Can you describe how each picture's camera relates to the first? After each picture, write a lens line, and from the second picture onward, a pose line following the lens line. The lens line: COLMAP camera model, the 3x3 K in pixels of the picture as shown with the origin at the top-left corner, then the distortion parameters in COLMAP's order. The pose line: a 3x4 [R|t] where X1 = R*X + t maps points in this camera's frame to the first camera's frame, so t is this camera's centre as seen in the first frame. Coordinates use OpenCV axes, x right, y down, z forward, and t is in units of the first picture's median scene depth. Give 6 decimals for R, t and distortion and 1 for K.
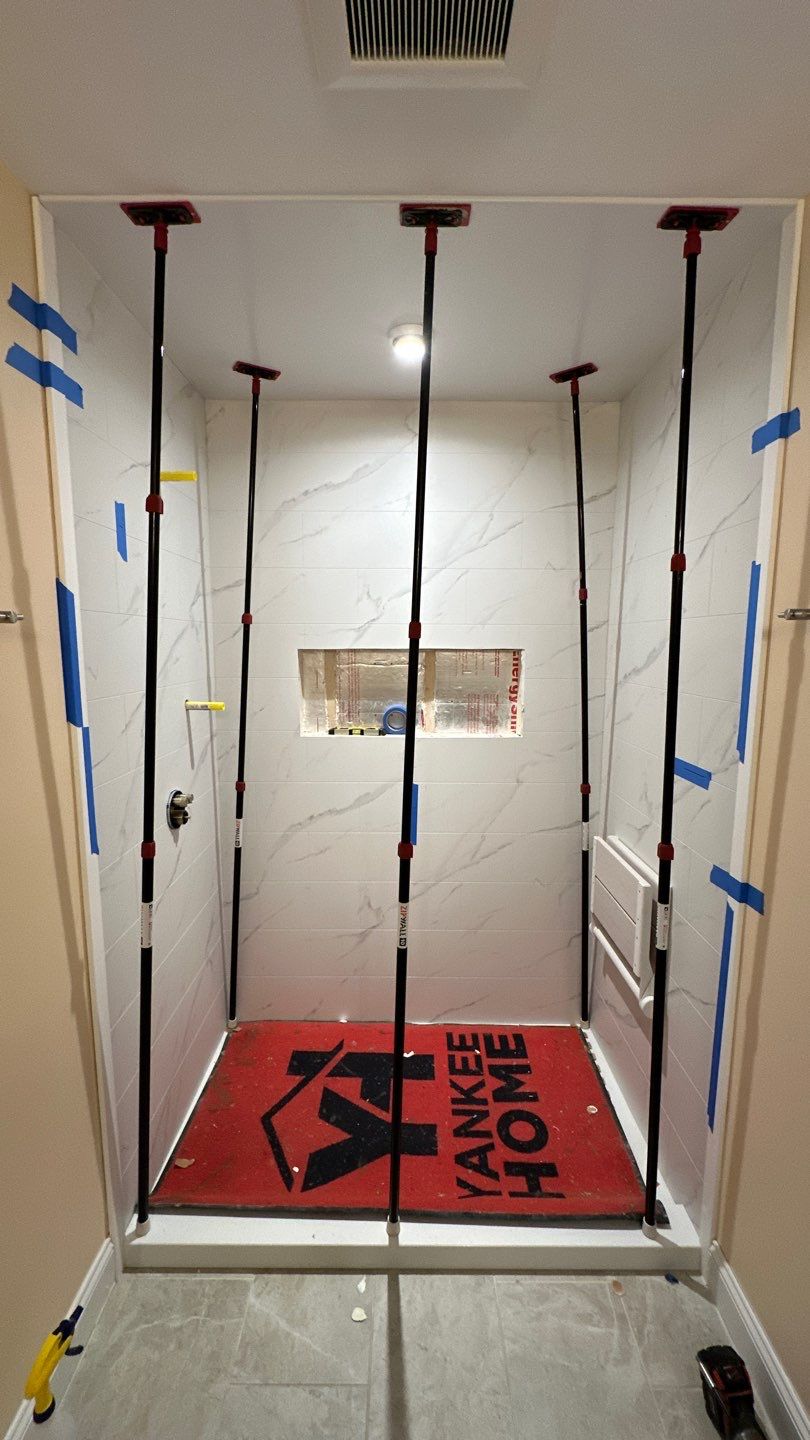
lens RADIAL K [[568.4, 0, 405.0], [0, 568.4, 720.0], [0, 0, 1]] dist [-0.000100, -0.000127]
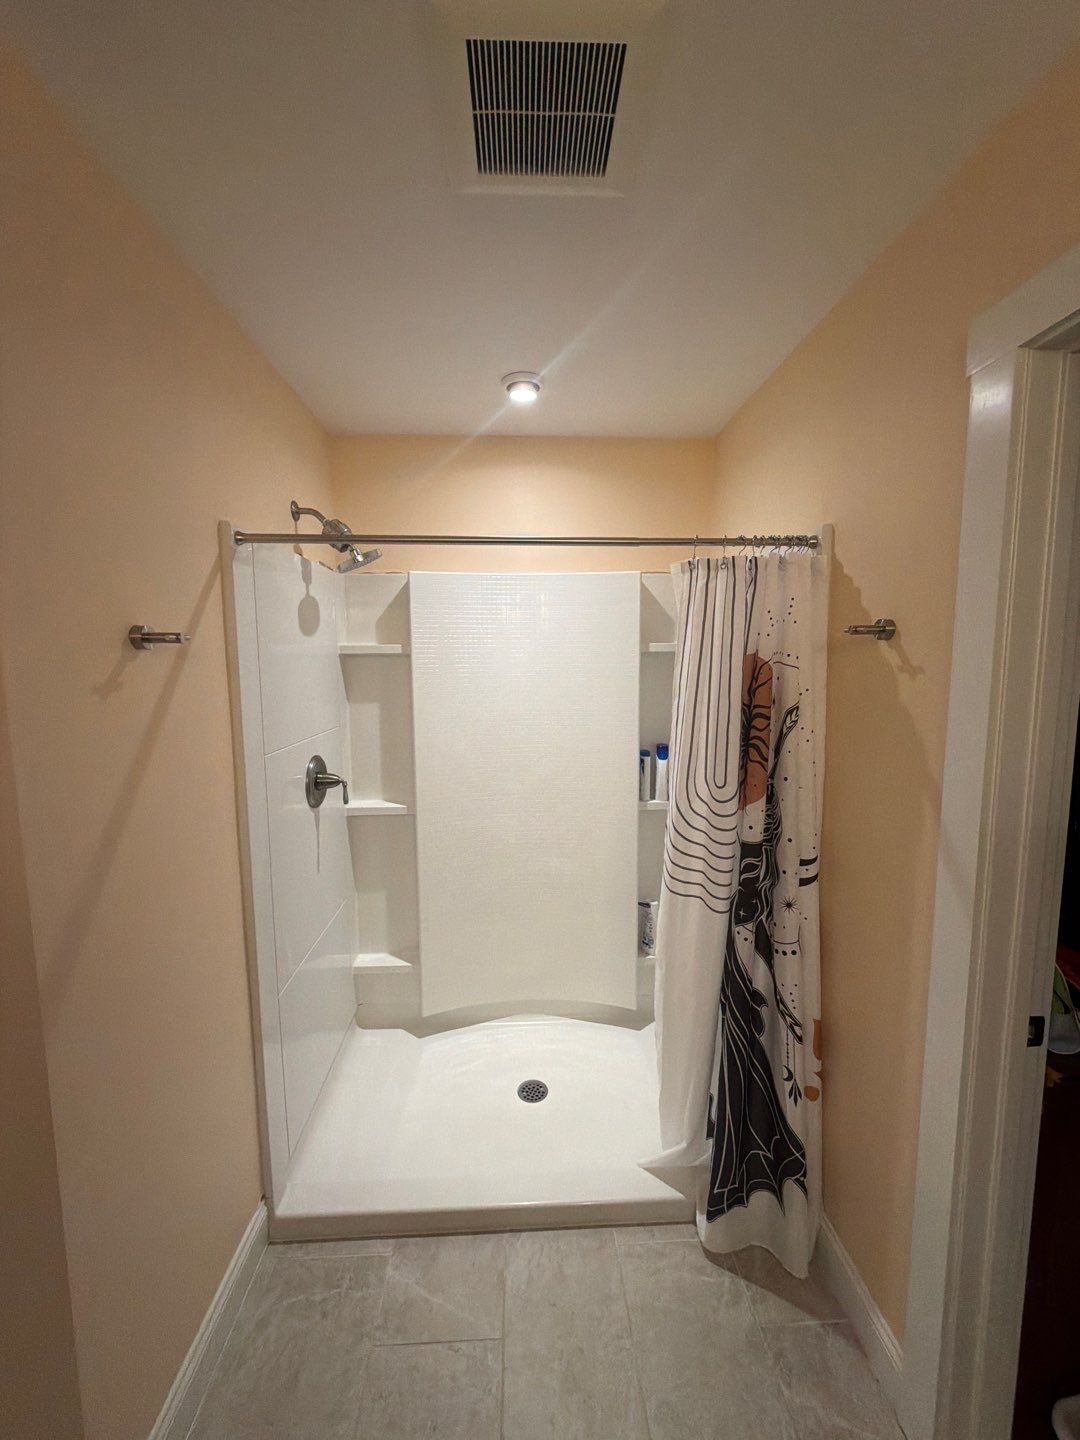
lens RADIAL K [[571.8, 0, 541.2], [0, 571.8, 722.4], [0, 0, 1]] dist [-0.000752, 0.002177]
pose [[0.998942, -0.014870, 0.043517, -0.019498], [0.015906, 0.999596, -0.023568, 0.018231], [-0.043149, 0.024235, 0.998775, -0.116978]]
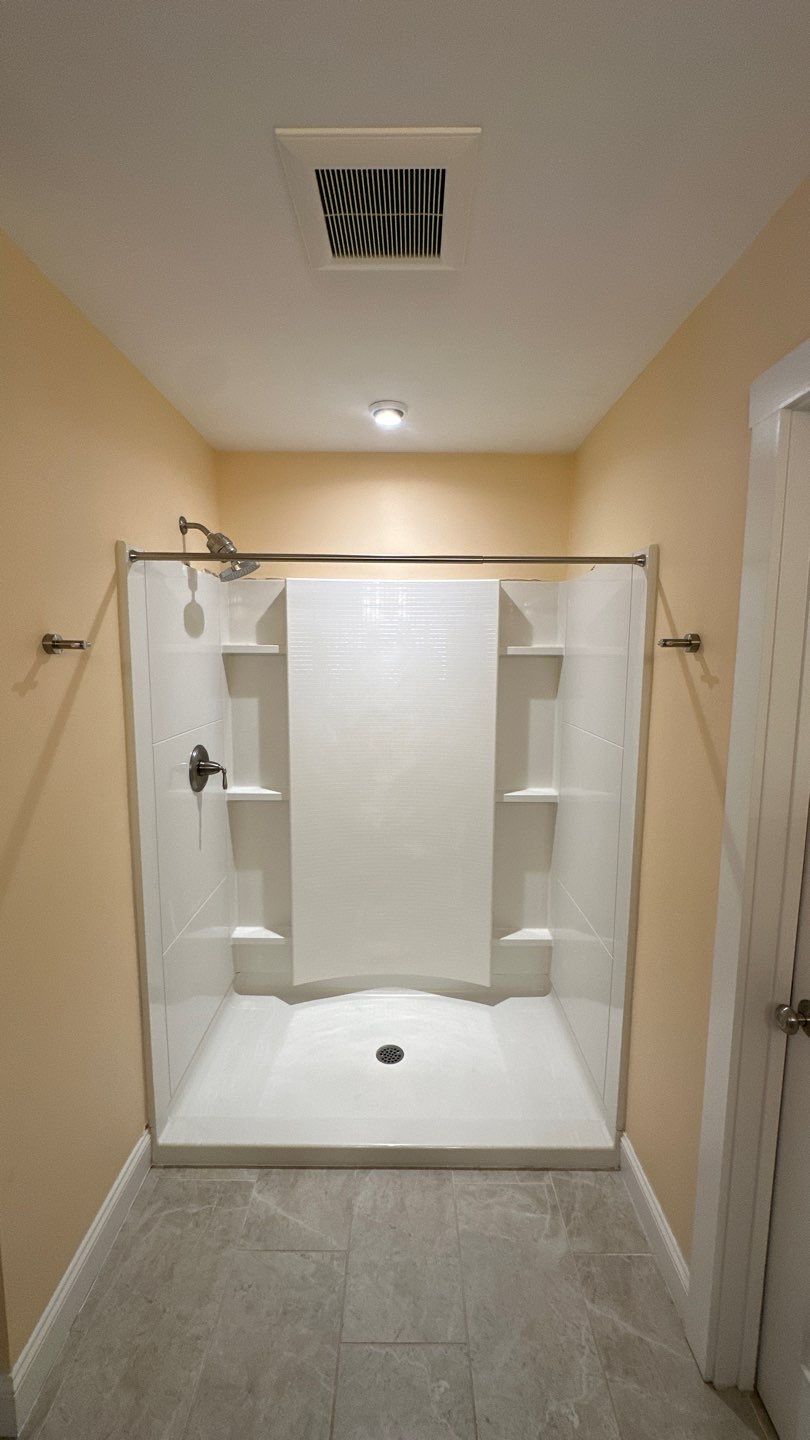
lens RADIAL K [[575.5, 0, 406.7], [0, 575.5, 723.3], [0, 0, 1]] dist [0.001627, 0.000330]
pose [[0.999996, 0.002591, -0.000972, 0.059767], [-0.002602, 0.999929, -0.011667, 0.015049], [0.000941, 0.011669, 0.999931, -0.269176]]
